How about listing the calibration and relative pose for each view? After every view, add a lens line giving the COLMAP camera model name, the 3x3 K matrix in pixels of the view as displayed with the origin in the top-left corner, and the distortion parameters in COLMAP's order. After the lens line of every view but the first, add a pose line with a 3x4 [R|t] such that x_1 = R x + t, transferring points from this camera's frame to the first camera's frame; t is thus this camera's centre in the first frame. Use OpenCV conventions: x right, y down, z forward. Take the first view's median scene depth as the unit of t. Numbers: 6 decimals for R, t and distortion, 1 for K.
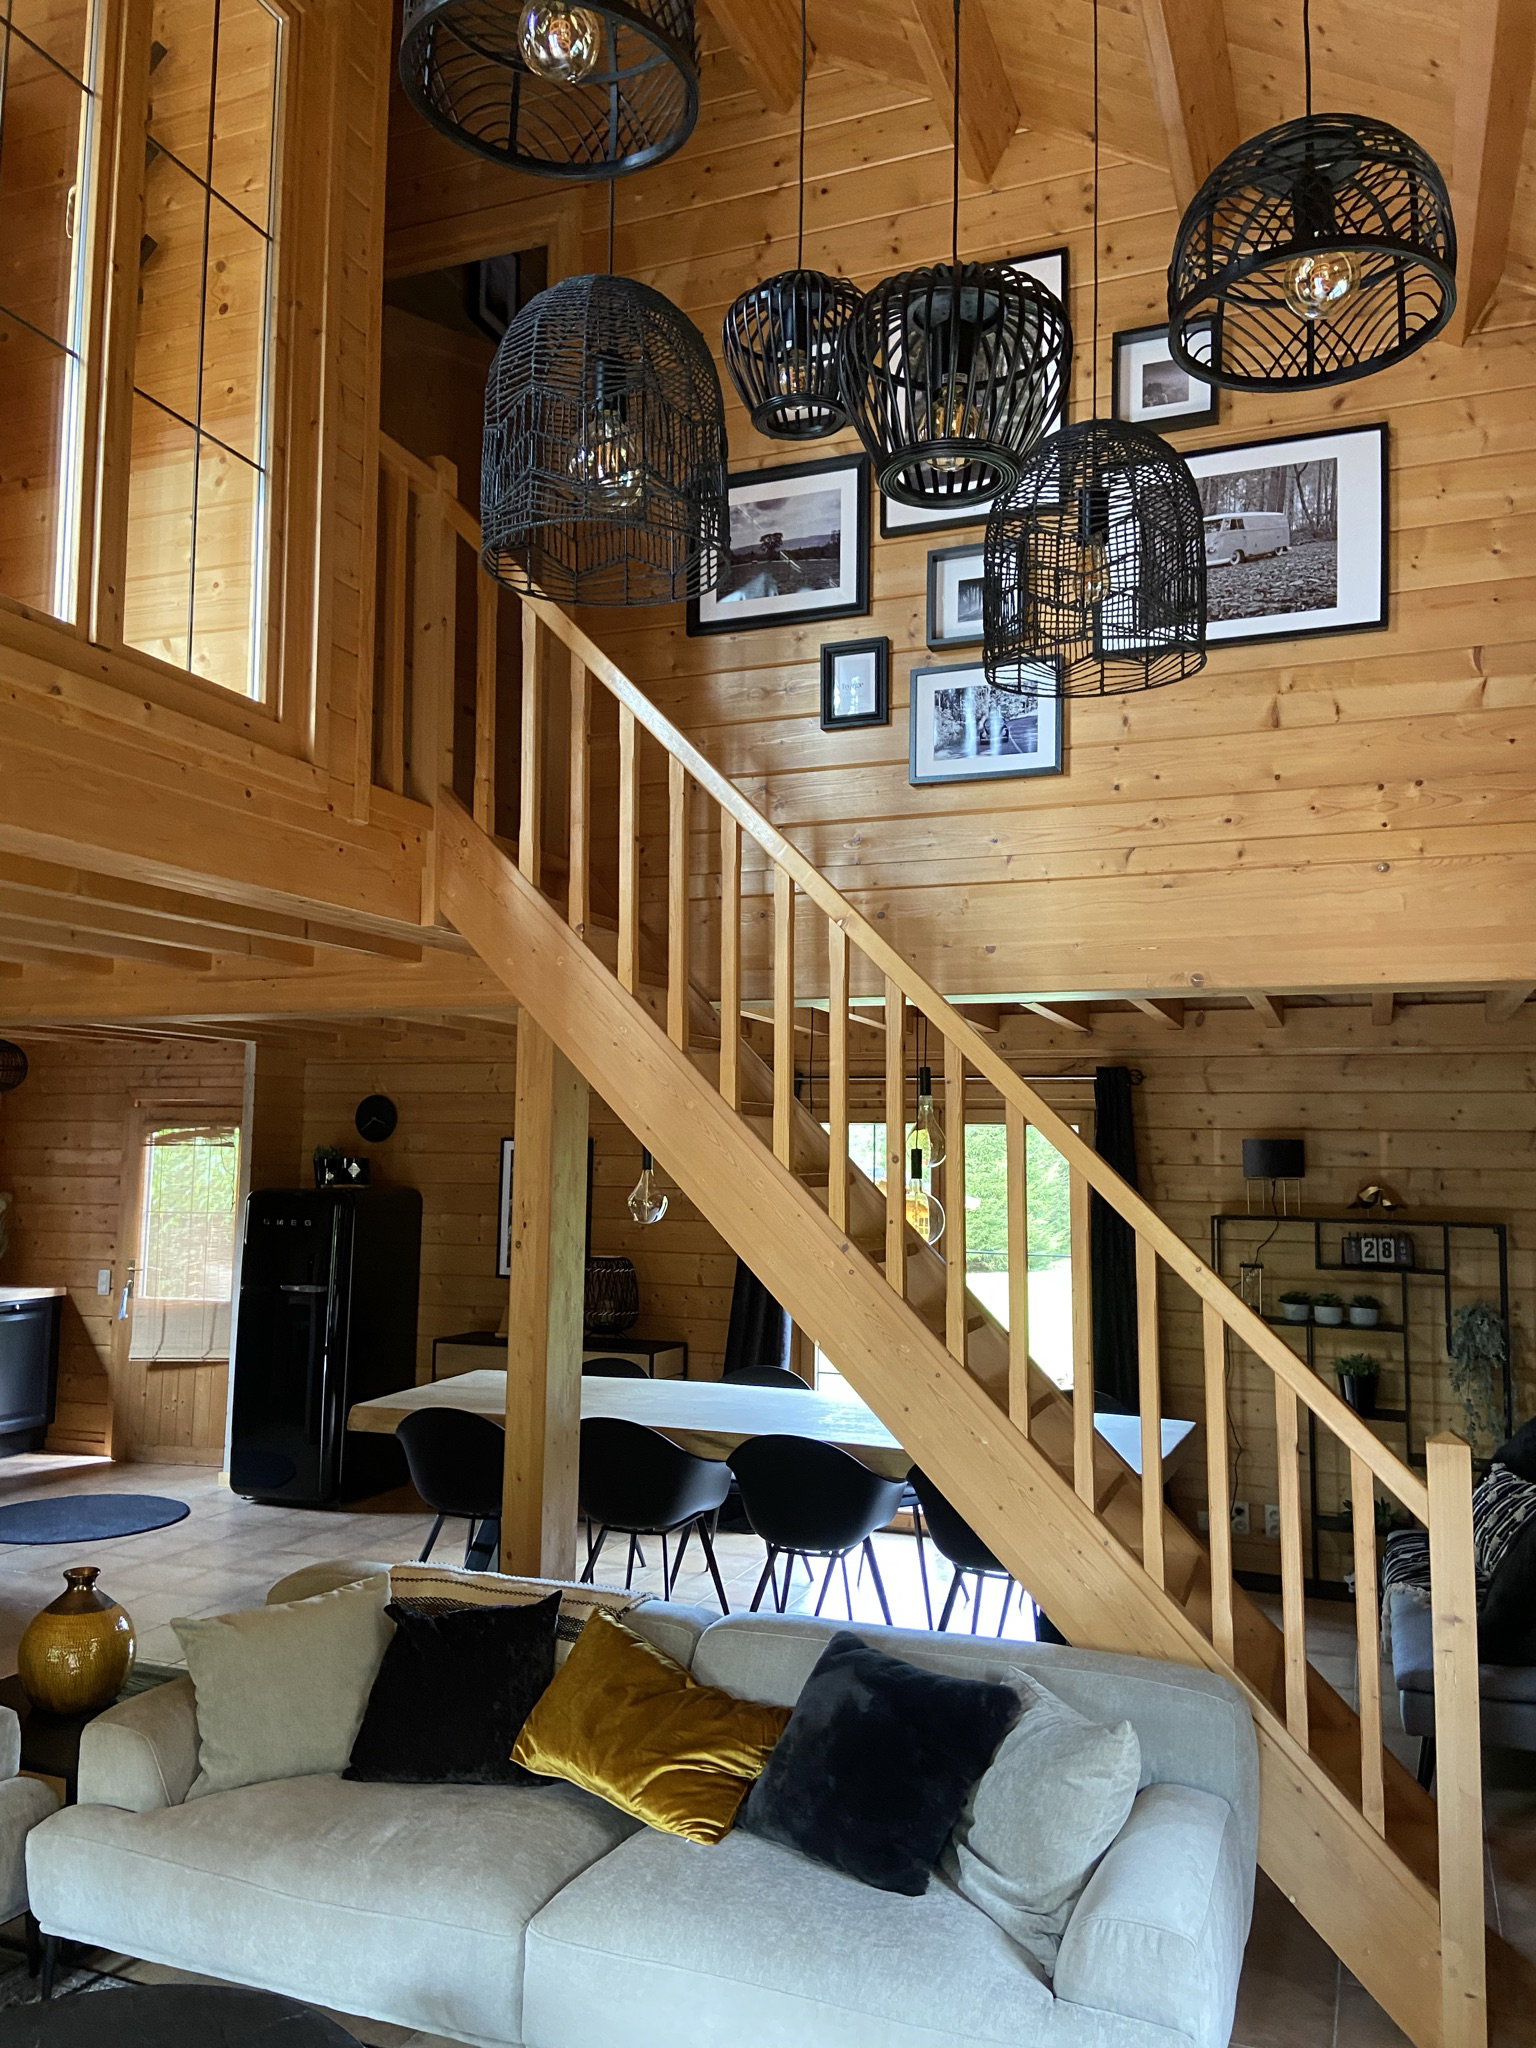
lens RADIAL K [[1543.1, 0, 772.1], [0, 1543.1, 1032.2], [0, 0, 1]] dist [0.092149, -0.112674]
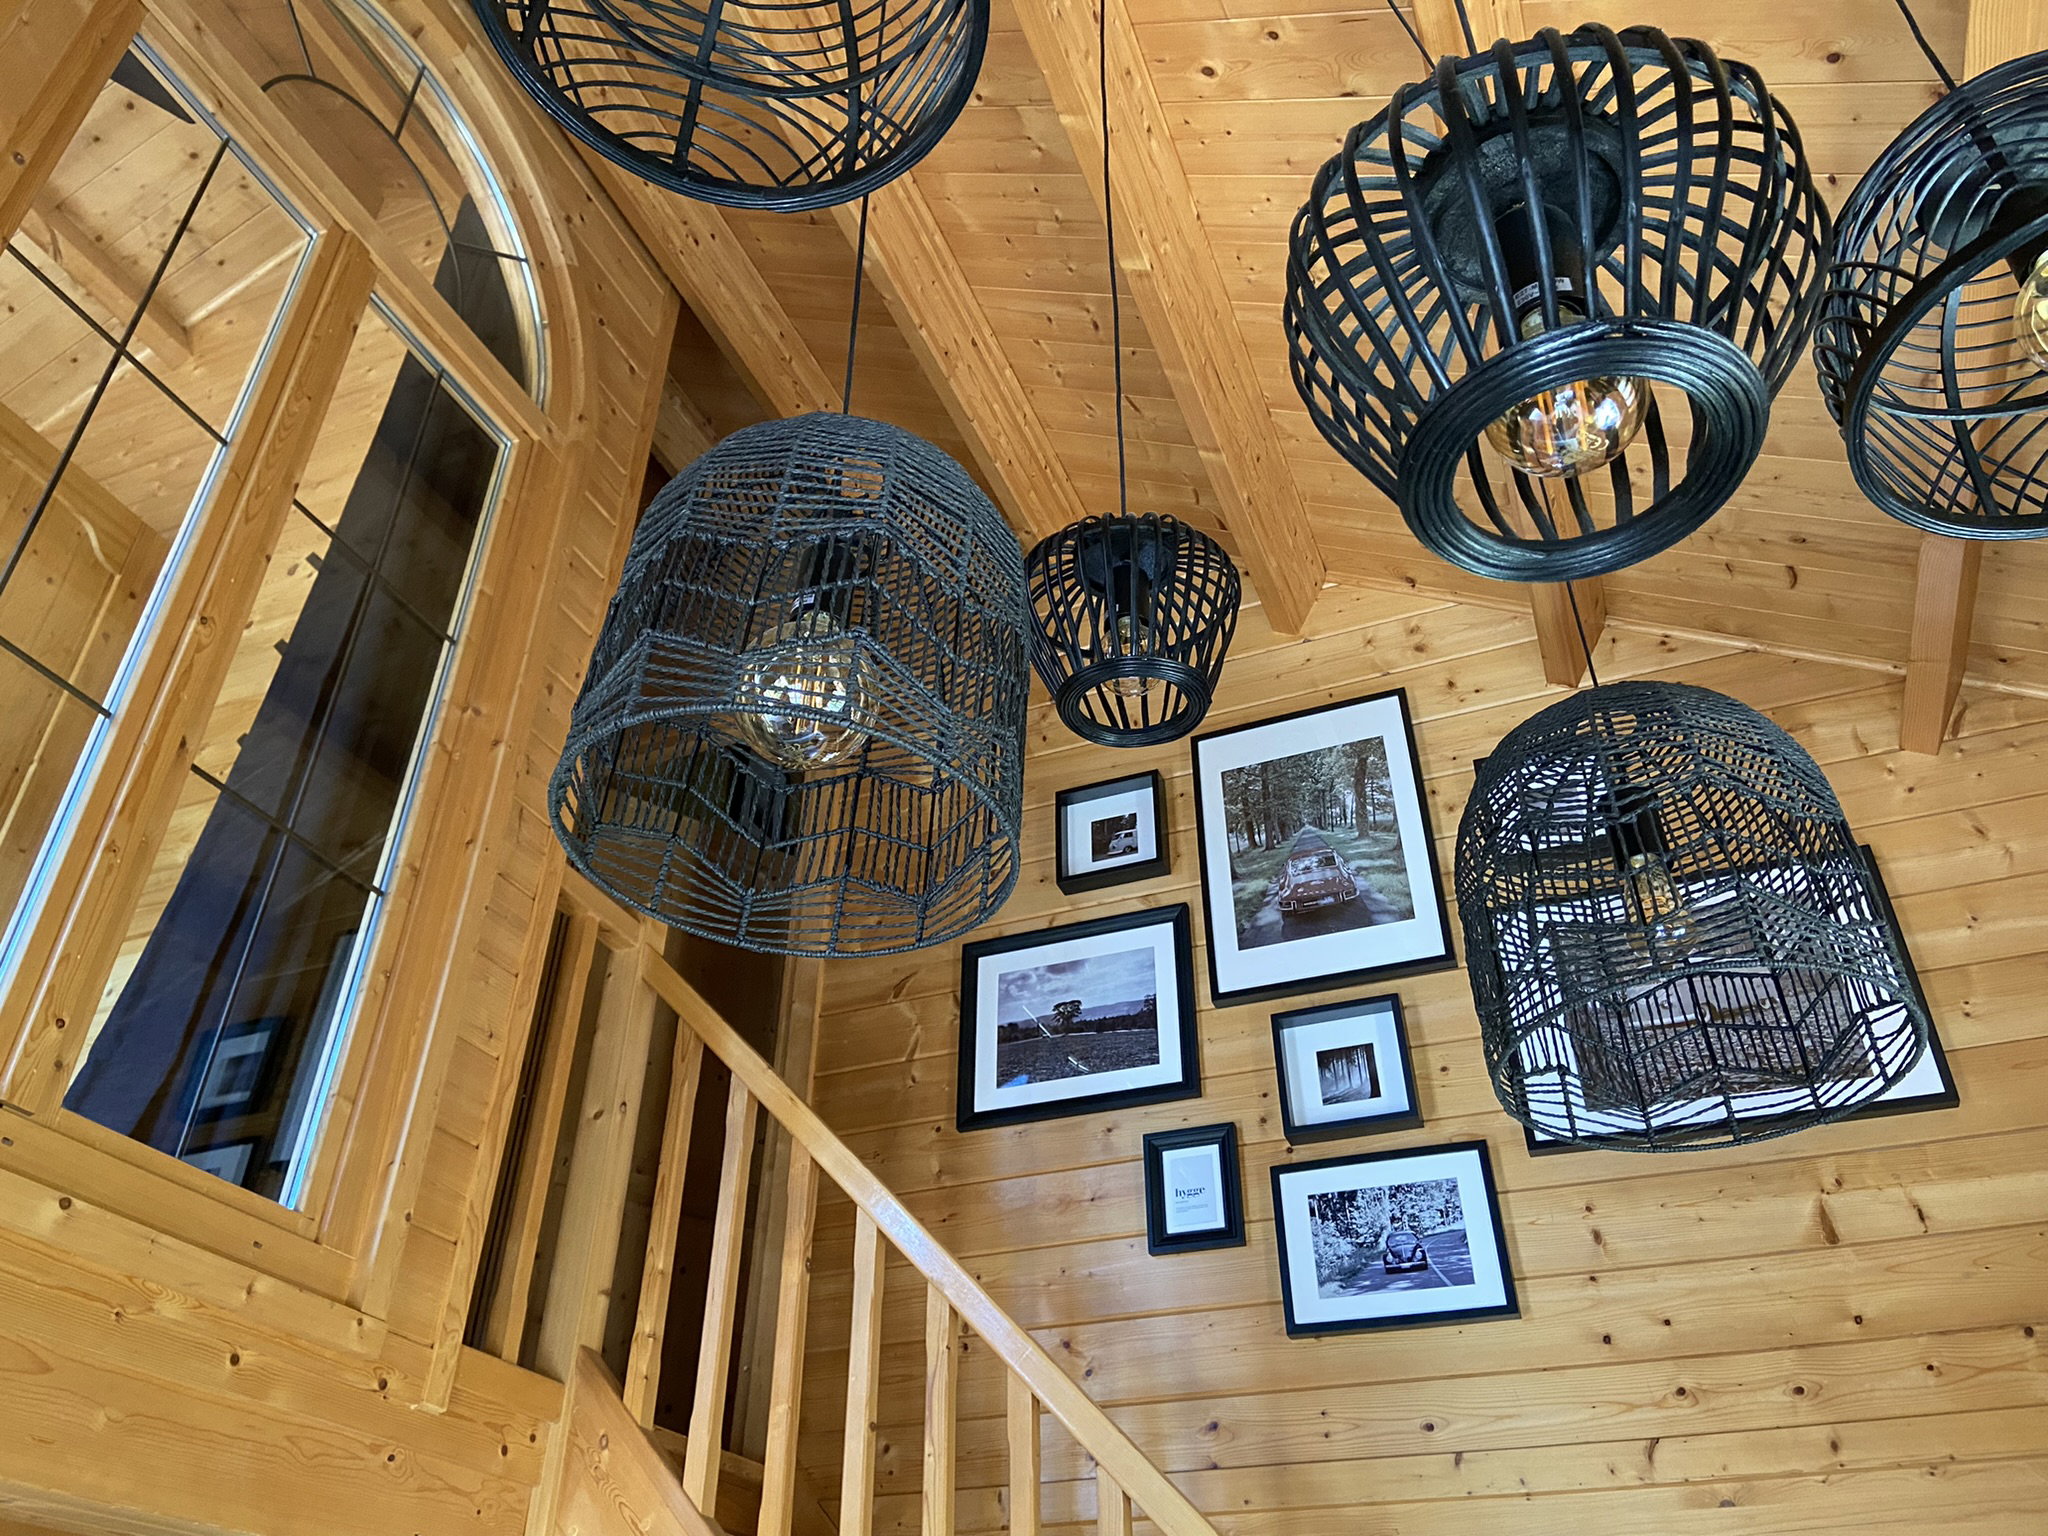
lens RADIAL K [[1543.1, 0, 1016.9], [0, 1543.1, 764.1], [0, 0, 1]] dist [0.092149, -0.112674]
pose [[0.999817, -0.017105, -0.008575, -0.019083], [0.010393, 0.861735, -0.507252, -0.033090], [0.016066, 0.507070, 0.861755, 0.303737]]
